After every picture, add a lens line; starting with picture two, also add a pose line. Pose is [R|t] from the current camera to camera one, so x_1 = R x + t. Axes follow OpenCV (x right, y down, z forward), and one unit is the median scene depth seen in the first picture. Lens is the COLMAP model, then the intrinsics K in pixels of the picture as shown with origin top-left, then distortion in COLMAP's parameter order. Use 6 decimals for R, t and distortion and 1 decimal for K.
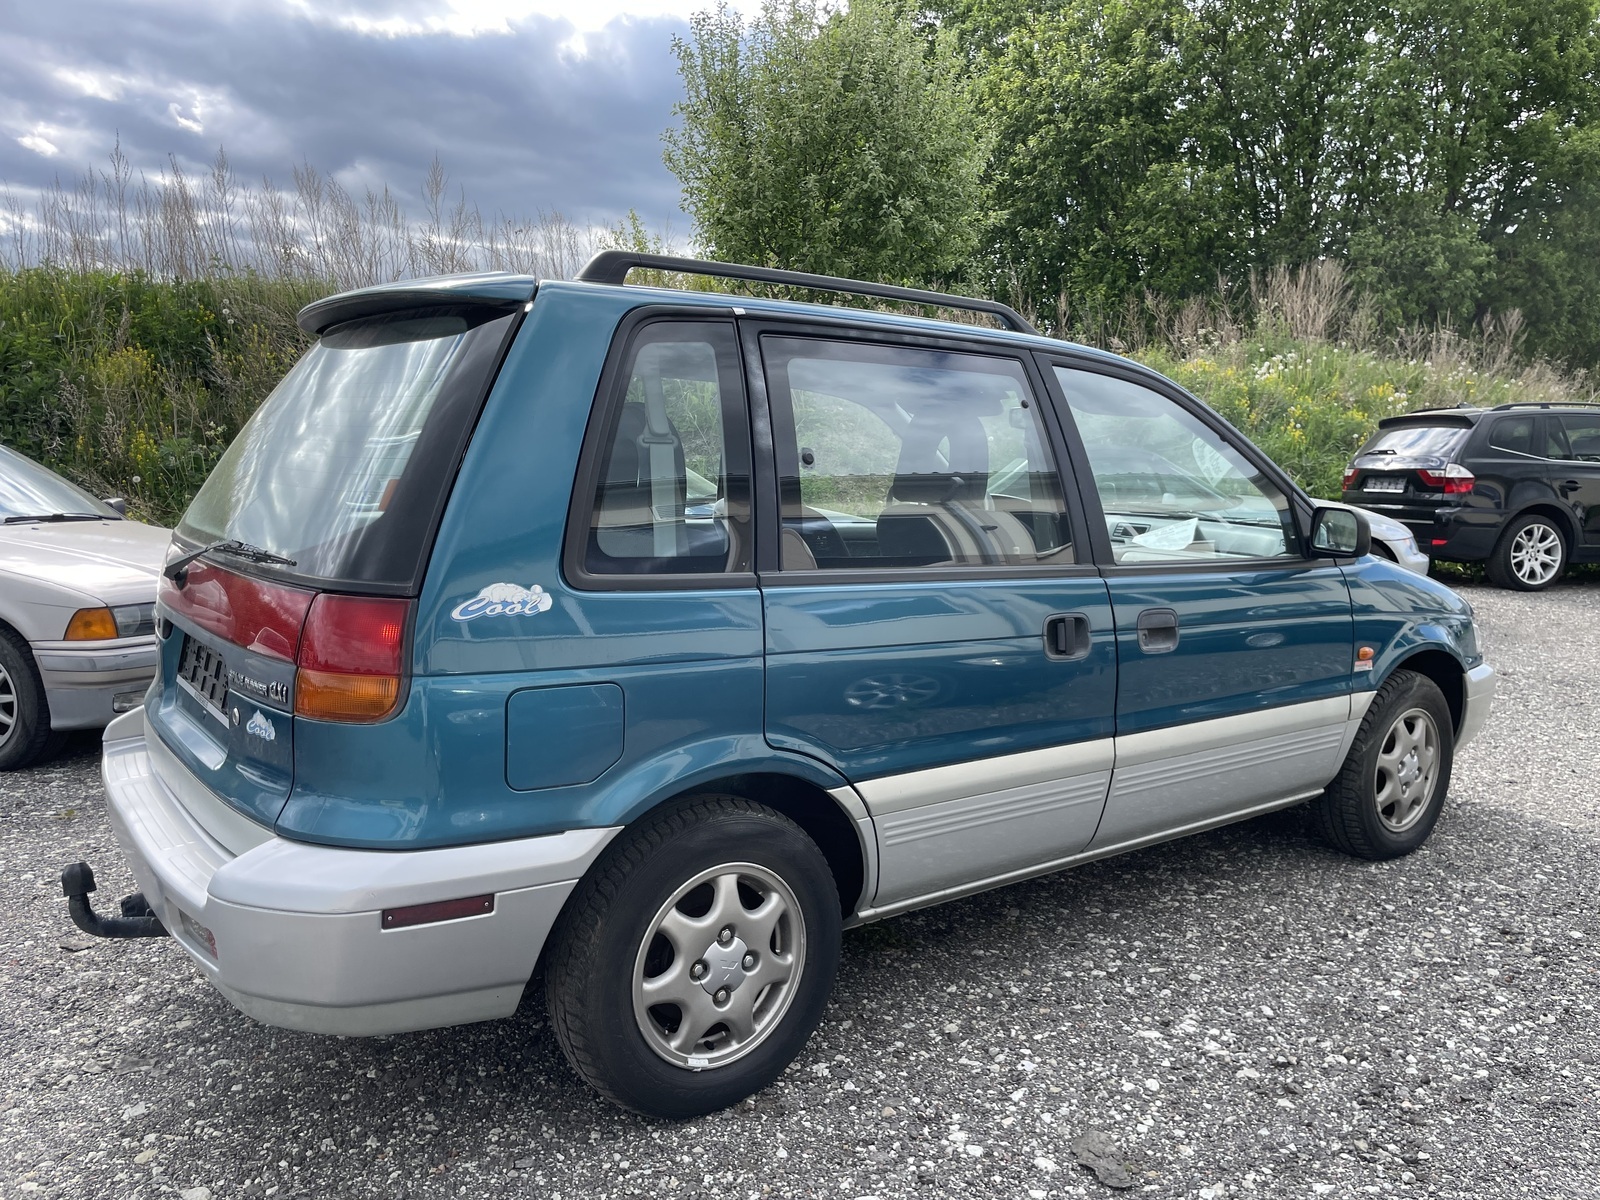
lens RADIAL K [[1205.6, 0, 813.8], [0, 1205.6, 604.3], [0, 0, 1]] dist [0.086045, -0.115829]
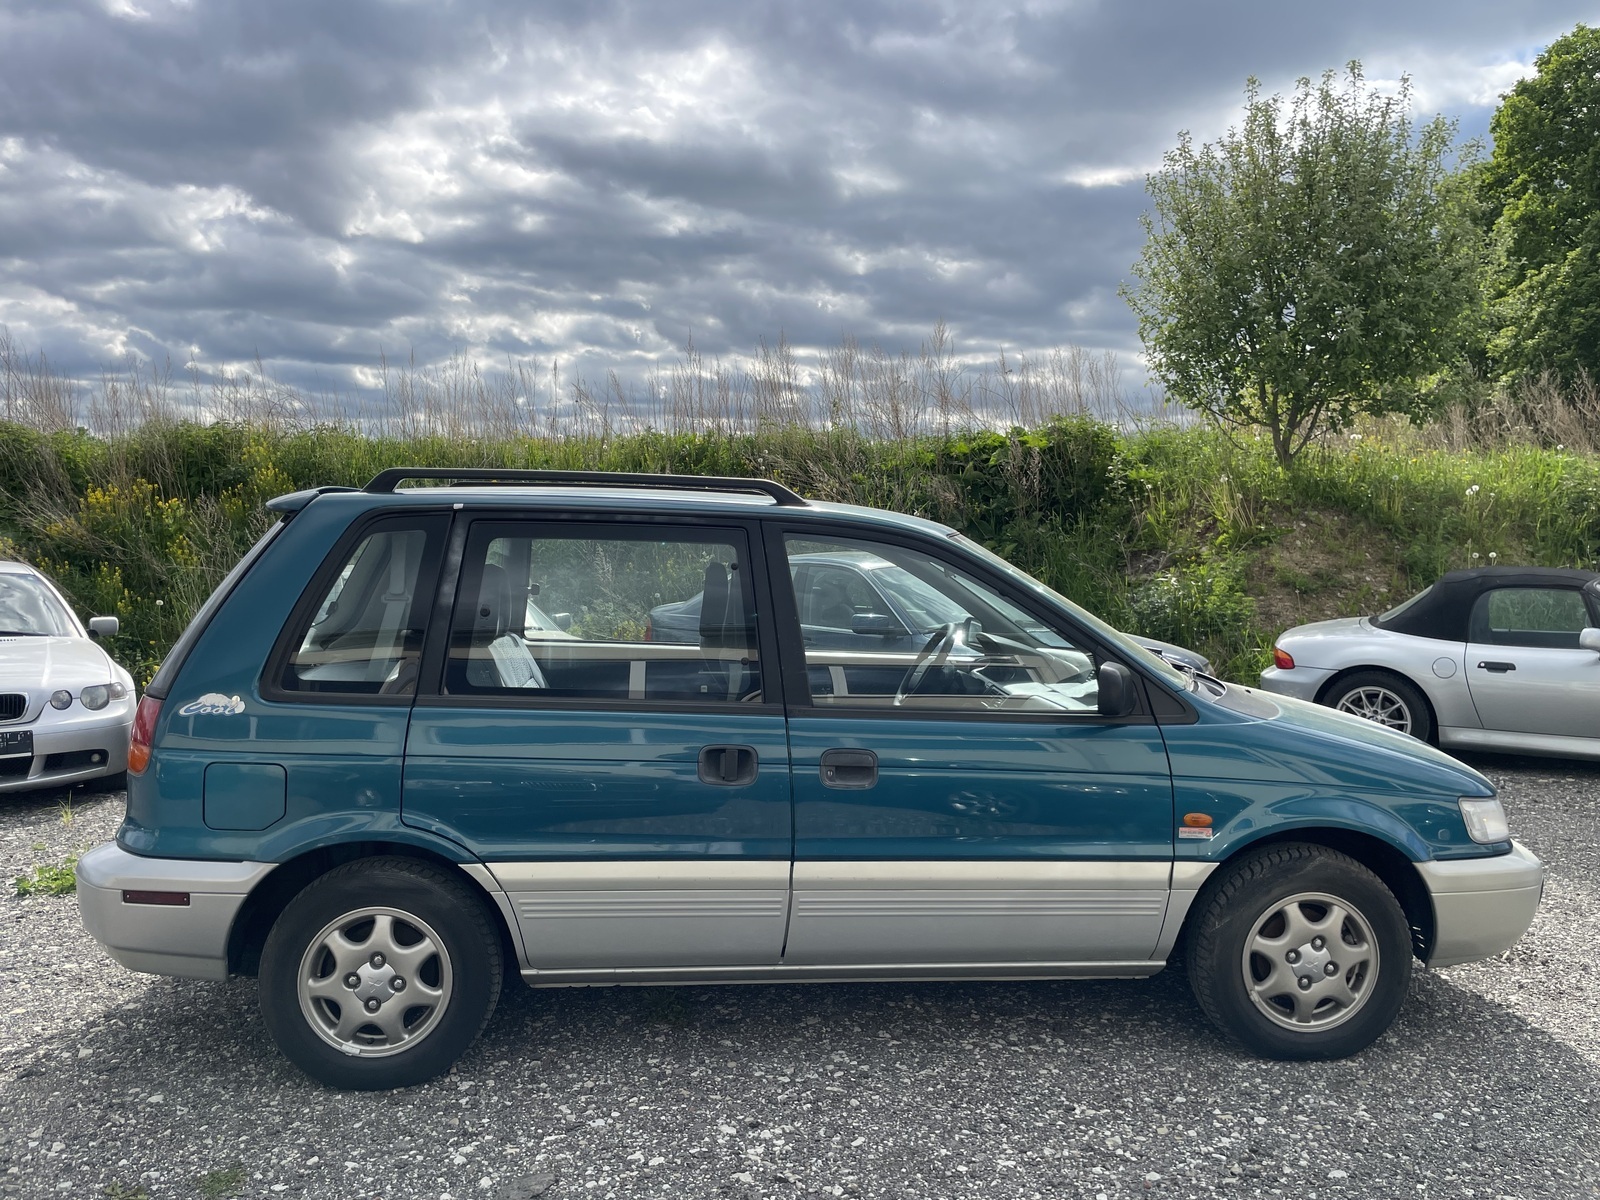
lens RADIAL K [[1205.6, 0, 813.8], [0, 1205.6, 604.3], [0, 0, 1]] dist [0.086045, -0.115829]
pose [[0.843511, 0.015470, -0.536888, 0.866407], [-0.063144, 0.995510, -0.070523, -0.048618], [0.533387, 0.093388, 0.840700, 0.054632]]
